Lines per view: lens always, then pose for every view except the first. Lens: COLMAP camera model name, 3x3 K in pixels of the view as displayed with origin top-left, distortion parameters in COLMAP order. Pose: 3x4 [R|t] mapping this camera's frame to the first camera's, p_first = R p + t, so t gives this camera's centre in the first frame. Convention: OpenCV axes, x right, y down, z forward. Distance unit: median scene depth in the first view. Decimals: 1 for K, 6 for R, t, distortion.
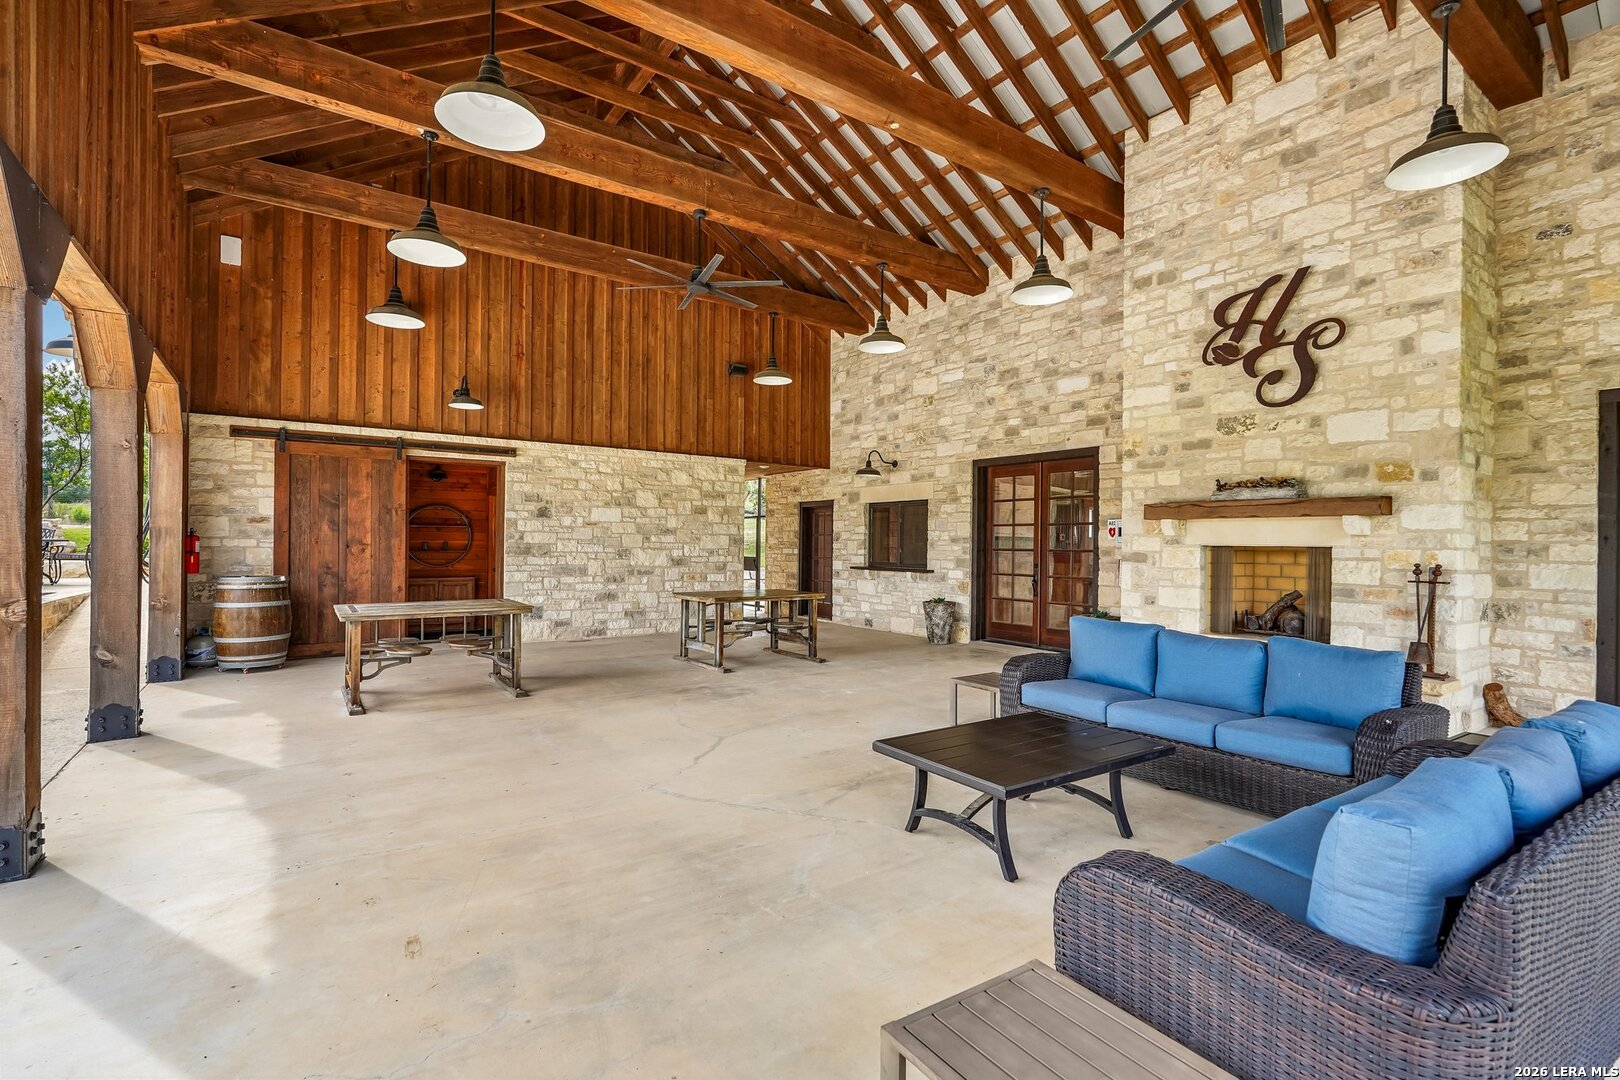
lens RADIAL K [[787.6, 0, 810.0], [0, 787.6, 540.0], [0, 0, 1]] dist [-0.000249, 0.000165]
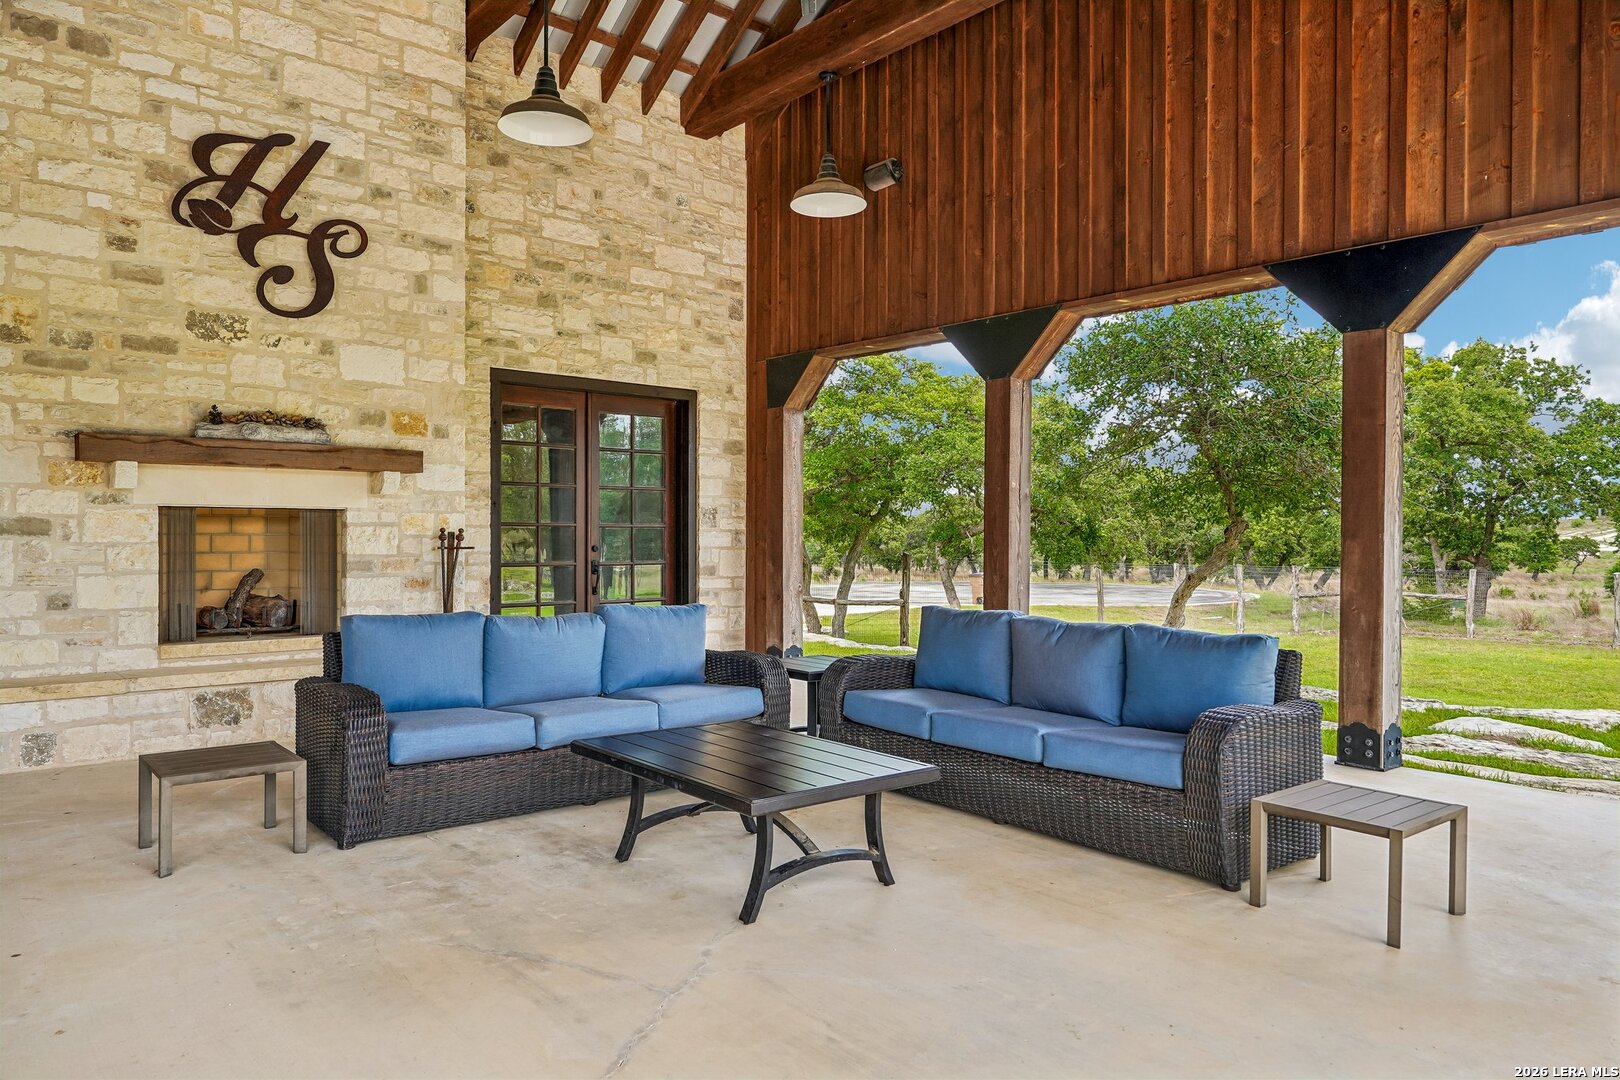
lens RADIAL K [[1107.9, 0, 810.0], [0, 1107.9, 540.0], [0, 0, 1]] dist [0.008126, 0.002192]
pose [[-0.131803, -0.015899, 0.991148, -0.503464], [-0.006536, 0.999864, 0.015170, 0.019208], [-0.991254, -0.004479, -0.131889, 0.669622]]
